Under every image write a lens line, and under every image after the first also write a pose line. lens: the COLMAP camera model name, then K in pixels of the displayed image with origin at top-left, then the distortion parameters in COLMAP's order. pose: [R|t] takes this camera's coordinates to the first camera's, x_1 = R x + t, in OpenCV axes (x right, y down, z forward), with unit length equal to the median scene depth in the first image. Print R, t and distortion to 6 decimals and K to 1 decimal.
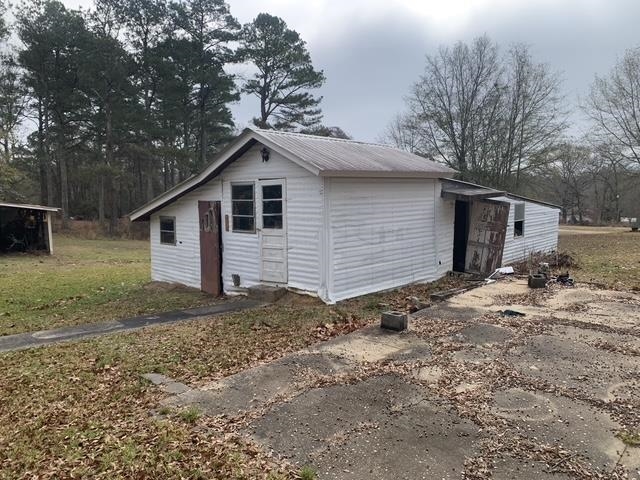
lens RADIAL K [[494.3, 0, 319.7], [0, 494.3, 241.0], [0, 0, 1]] dist [-0.006702, -0.005543]
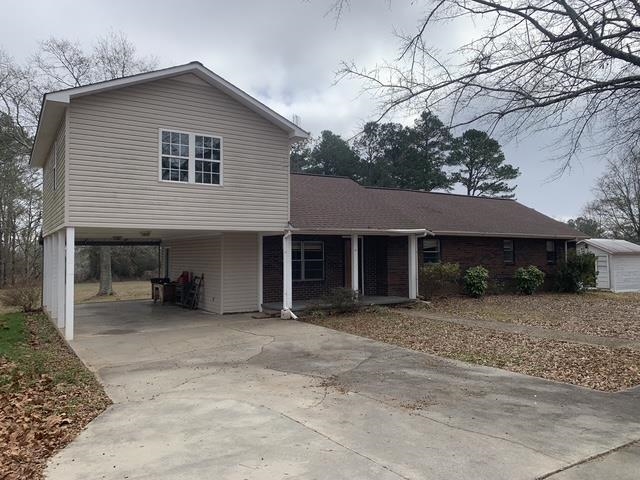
lens RADIAL K [[494.3, 0, 319.5], [0, 494.3, 239.1], [0, 0, 1]] dist [-0.006702, -0.005543]
pose [[0.961700, -0.010644, -0.273897, -0.170304], [-0.025912, 0.991240, -0.129505, 0.043600], [0.272876, 0.131642, 0.953000, -0.470198]]
